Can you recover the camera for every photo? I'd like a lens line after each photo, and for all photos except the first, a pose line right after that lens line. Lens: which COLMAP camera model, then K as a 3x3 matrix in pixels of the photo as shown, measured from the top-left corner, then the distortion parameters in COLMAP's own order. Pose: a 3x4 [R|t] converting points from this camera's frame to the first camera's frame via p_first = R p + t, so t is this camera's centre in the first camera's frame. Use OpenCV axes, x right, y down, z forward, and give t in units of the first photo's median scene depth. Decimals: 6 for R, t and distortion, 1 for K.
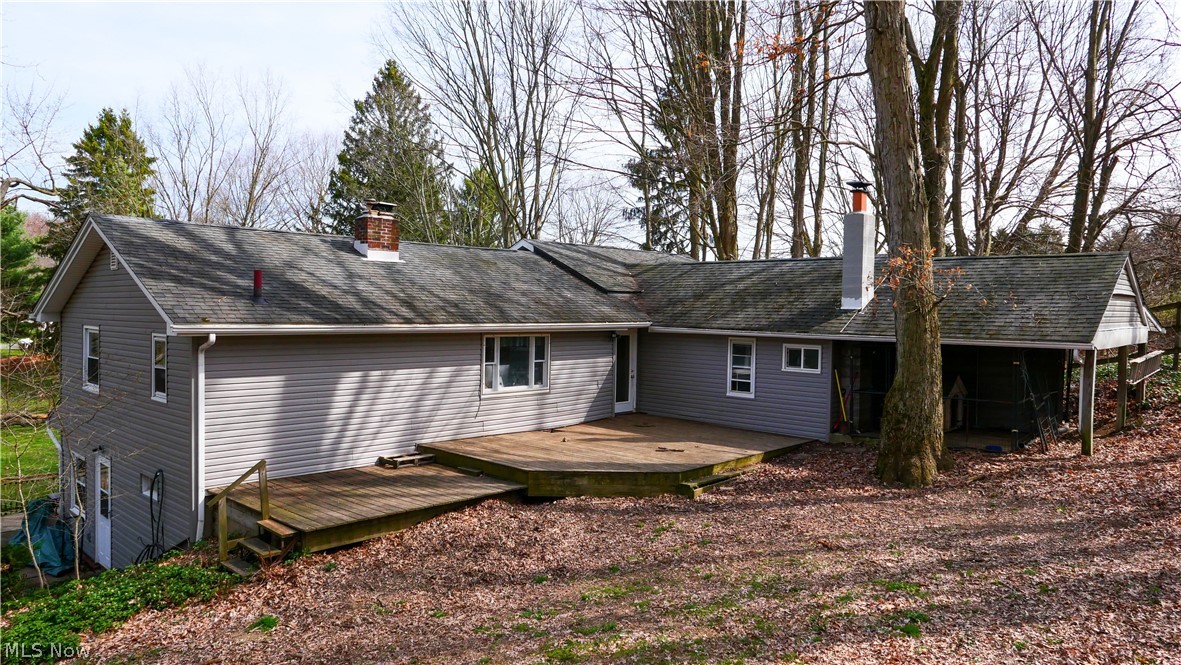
lens RADIAL K [[797.0, 0, 590.5], [0, 797.0, 332.5], [0, 0, 1]] dist [-0.002550, -0.000467]
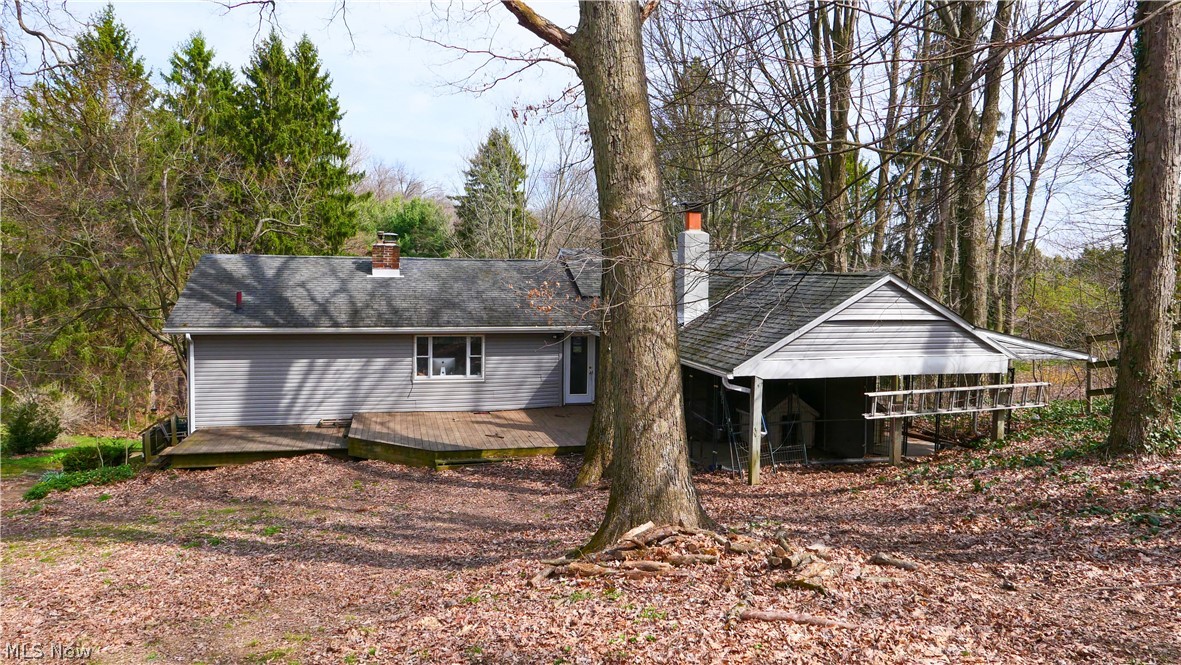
lens RADIAL K [[826.1, 0, 590.5], [0, 826.1, 332.5], [0, 0, 1]] dist [-0.001141, -0.001057]
pose [[0.828427, 0.034729, -0.559019, 0.872586], [-0.014552, 0.999073, 0.040502, -0.061075], [0.559908, -0.025418, 0.828165, 0.031017]]
